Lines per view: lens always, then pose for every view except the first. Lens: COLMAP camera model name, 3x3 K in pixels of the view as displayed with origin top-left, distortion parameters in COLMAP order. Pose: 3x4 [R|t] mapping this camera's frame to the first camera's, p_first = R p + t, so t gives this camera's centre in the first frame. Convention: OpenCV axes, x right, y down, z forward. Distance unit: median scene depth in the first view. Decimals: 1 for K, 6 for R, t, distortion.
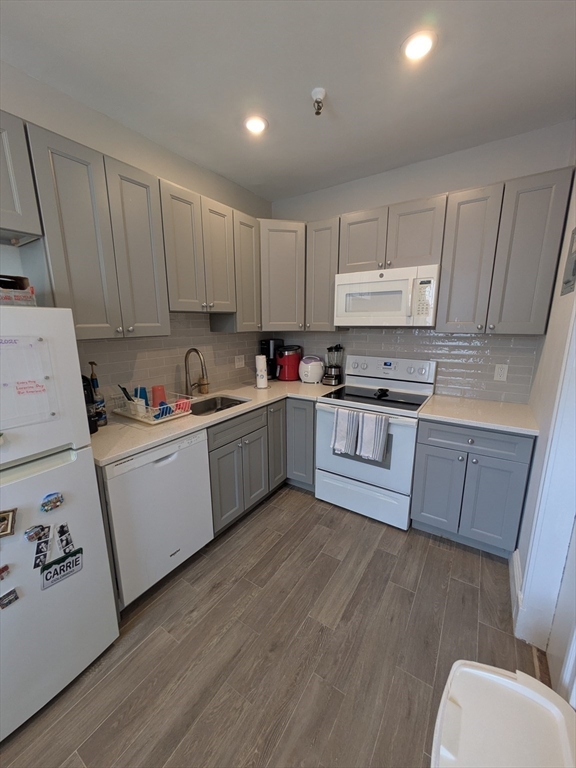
lens RADIAL K [[303.2, 0, 286.4], [0, 303.2, 386.6], [0, 0, 1]] dist [-0.002496, 0.003078]
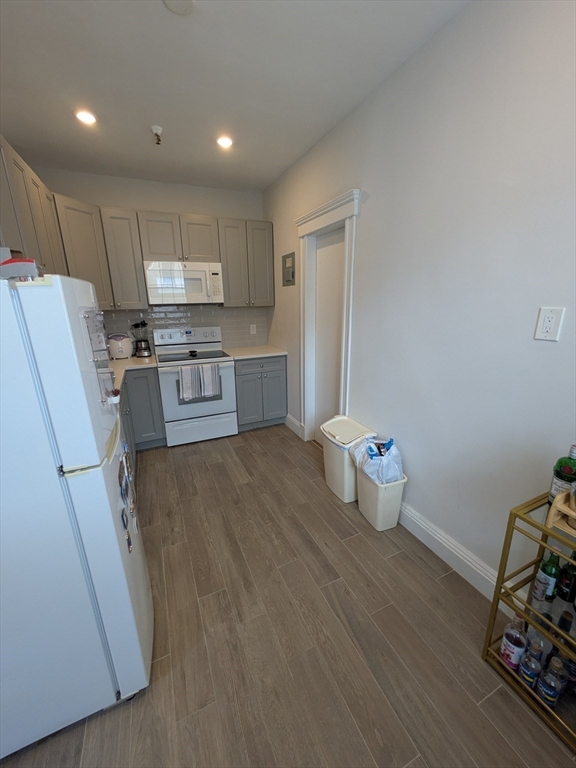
lens RADIAL K [[303.2, 0, 286.4], [0, 303.2, 386.6], [0, 0, 1]] dist [-0.002496, 0.003078]
pose [[0.531705, -0.239125, 0.812471, -0.733460], [0.190247, 0.968520, 0.160550, 0.031633], [-0.825285, 0.069205, 0.560459, -0.120648]]
